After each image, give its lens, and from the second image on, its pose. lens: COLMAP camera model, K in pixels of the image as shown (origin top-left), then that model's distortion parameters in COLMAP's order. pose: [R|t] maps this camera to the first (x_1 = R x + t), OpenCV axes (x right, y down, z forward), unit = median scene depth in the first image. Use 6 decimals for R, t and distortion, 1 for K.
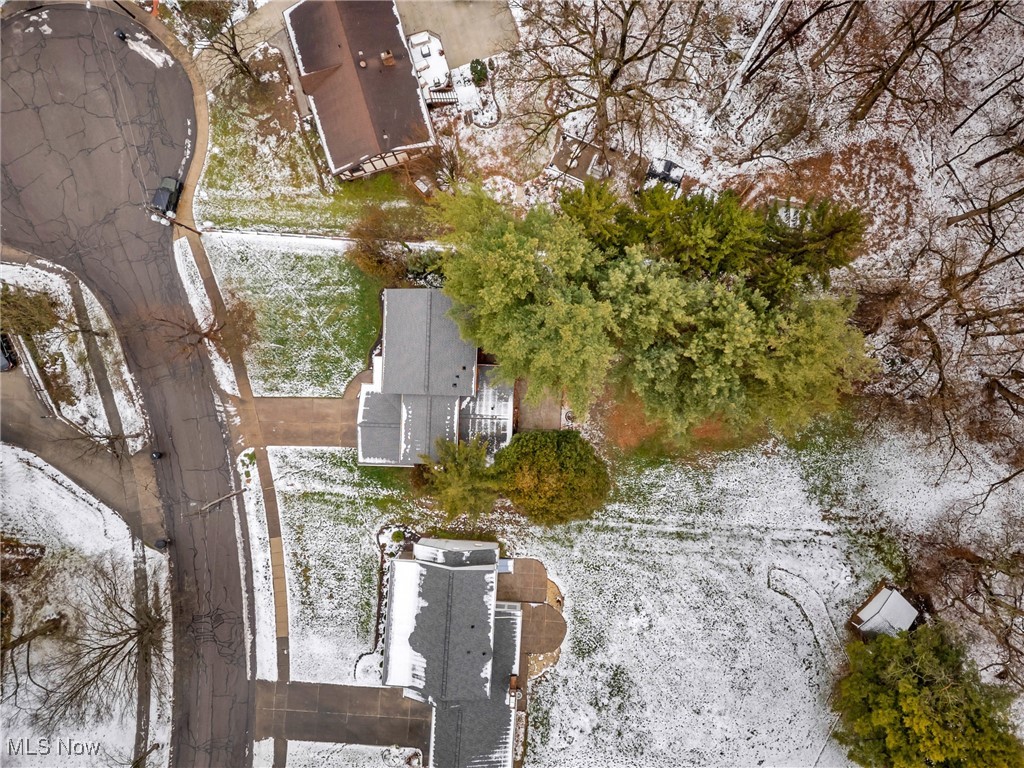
lens RADIAL K [[717.7, 0, 510.3], [0, 717.7, 388.2], [0, 0, 1]] dist [0.035882, -0.011932]
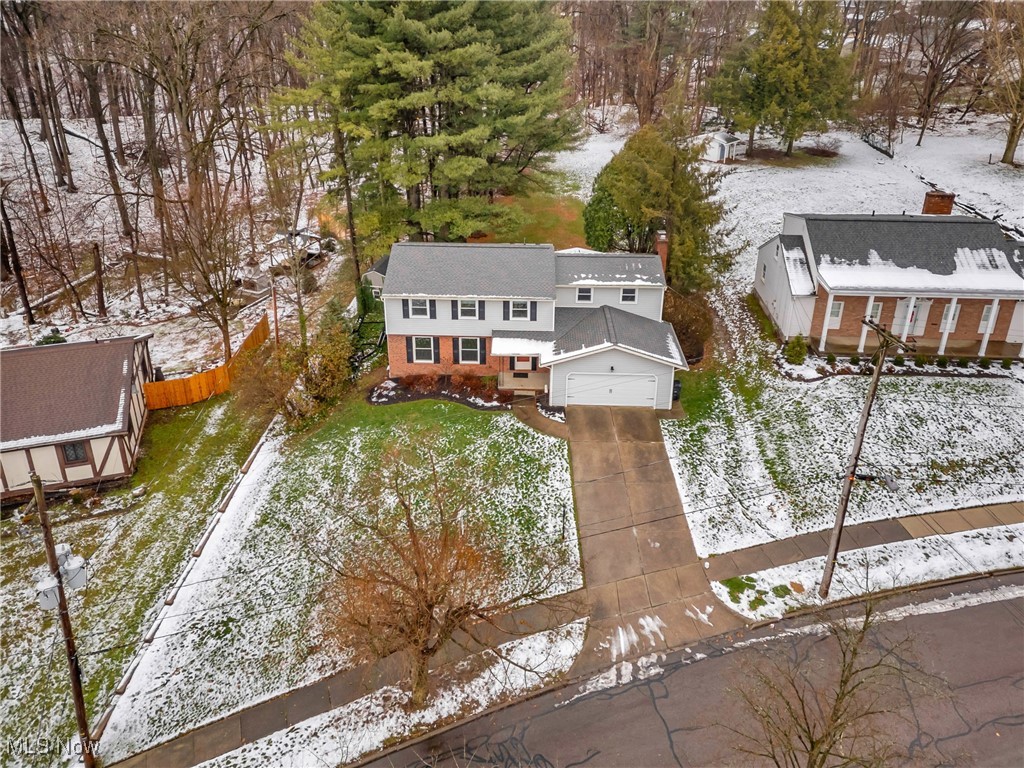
lens RADIAL K [[769.8, 0, 496.3], [0, 769.8, 241.1], [0, 0, 1]] dist [0.034251, -0.007681]
pose [[0.003576, -0.336636, 0.941628, -0.702018], [0.999598, 0.027684, 0.006101, -0.044876], [-0.028121, 0.941228, 0.336599, 0.681540]]
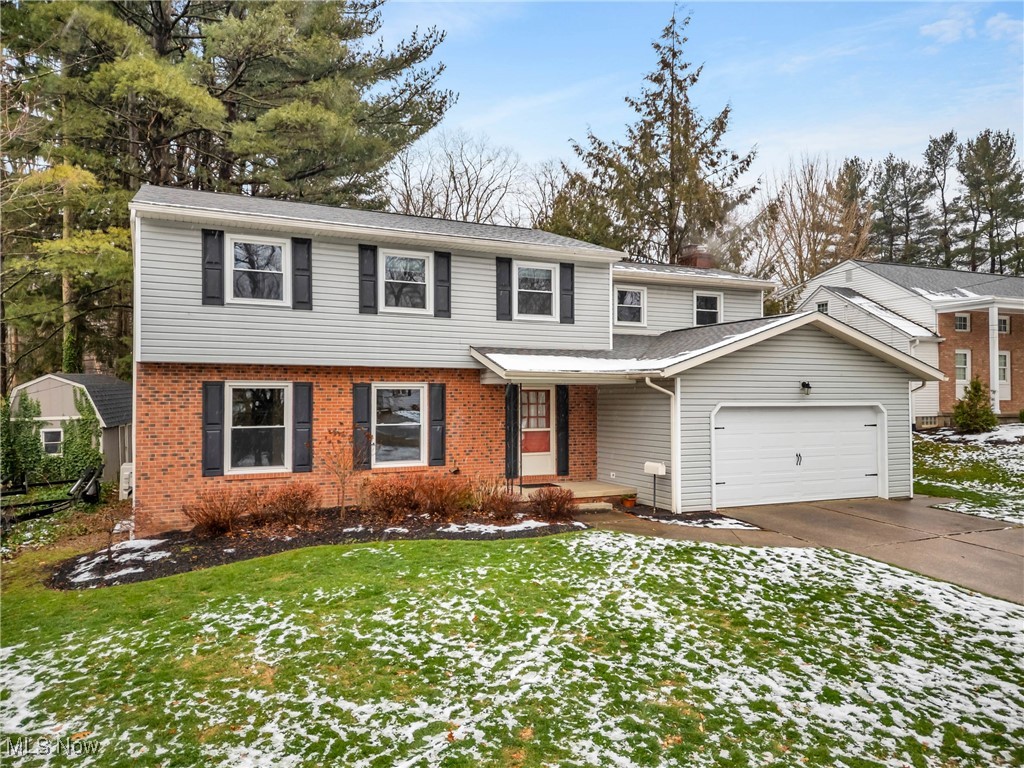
lens RADIAL K [[717.7, 0, 514.9], [0, 717.7, 380.3], [0, 0, 1]] dist [0.035882, -0.011932]
pose [[-0.453254, 0.046821, 0.890151, -0.343648], [0.891252, 0.040842, 0.451666, -0.123609], [-0.015208, 0.998068, -0.060241, 0.972952]]
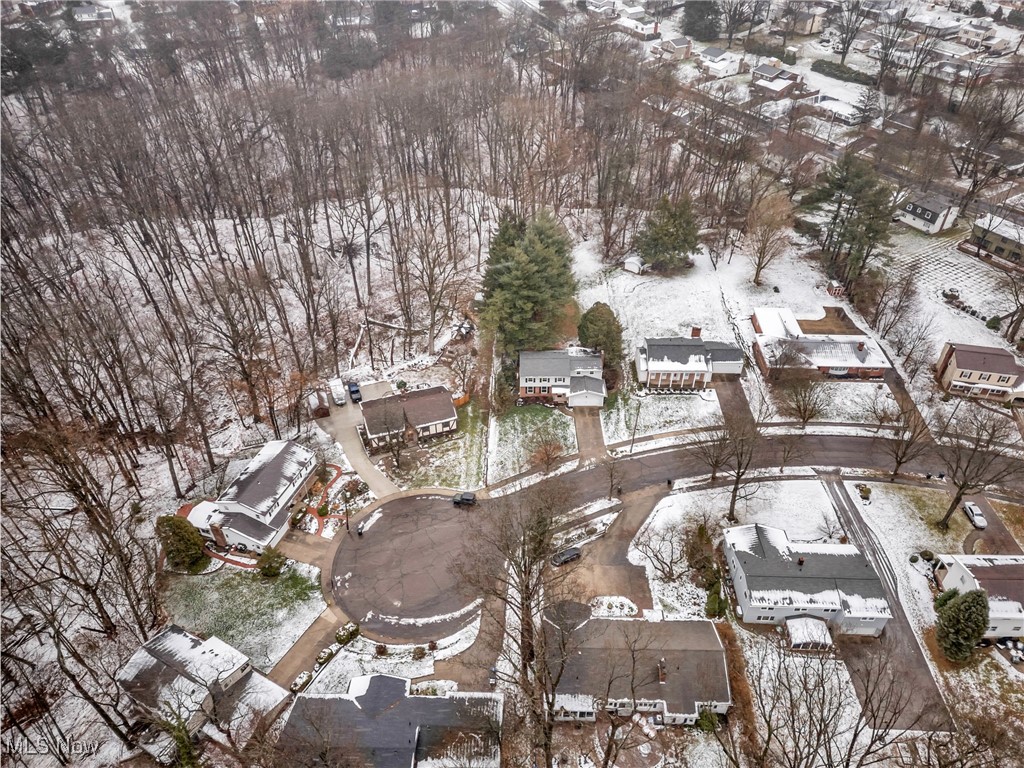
lens RADIAL K [[717.7, 0, 507.6], [0, 717.7, 383.4], [0, 0, 1]] dist [0.035882, -0.011932]
pose [[-0.034889, -0.613072, 0.789256, -1.670451], [0.999178, -0.005078, 0.040223, -0.238423], [-0.020652, 0.790010, 0.612746, -0.231590]]
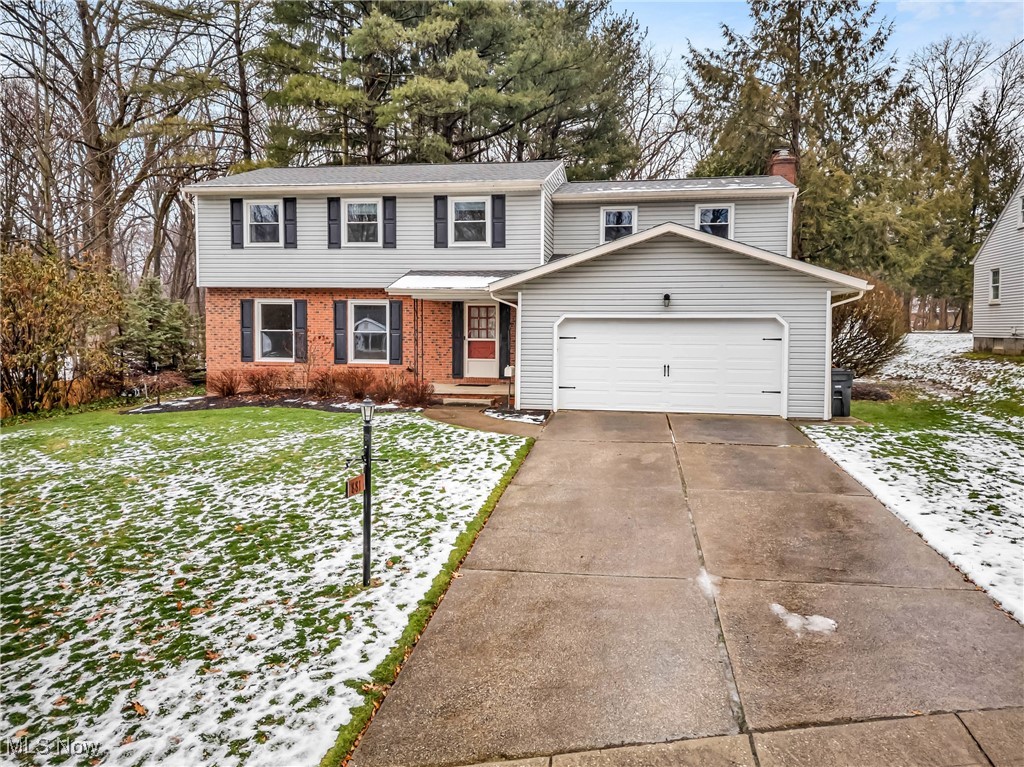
lens RADIAL K [[741.1, 0, 521.2], [0, 741.1, 377.1], [0, 0, 1]] dist [0.031745, -0.001008]
pose [[0.133978, -0.032838, 0.990440, -0.416736], [0.989945, 0.050202, -0.132247, 0.034639], [-0.045380, 0.998199, 0.039234, 0.977184]]
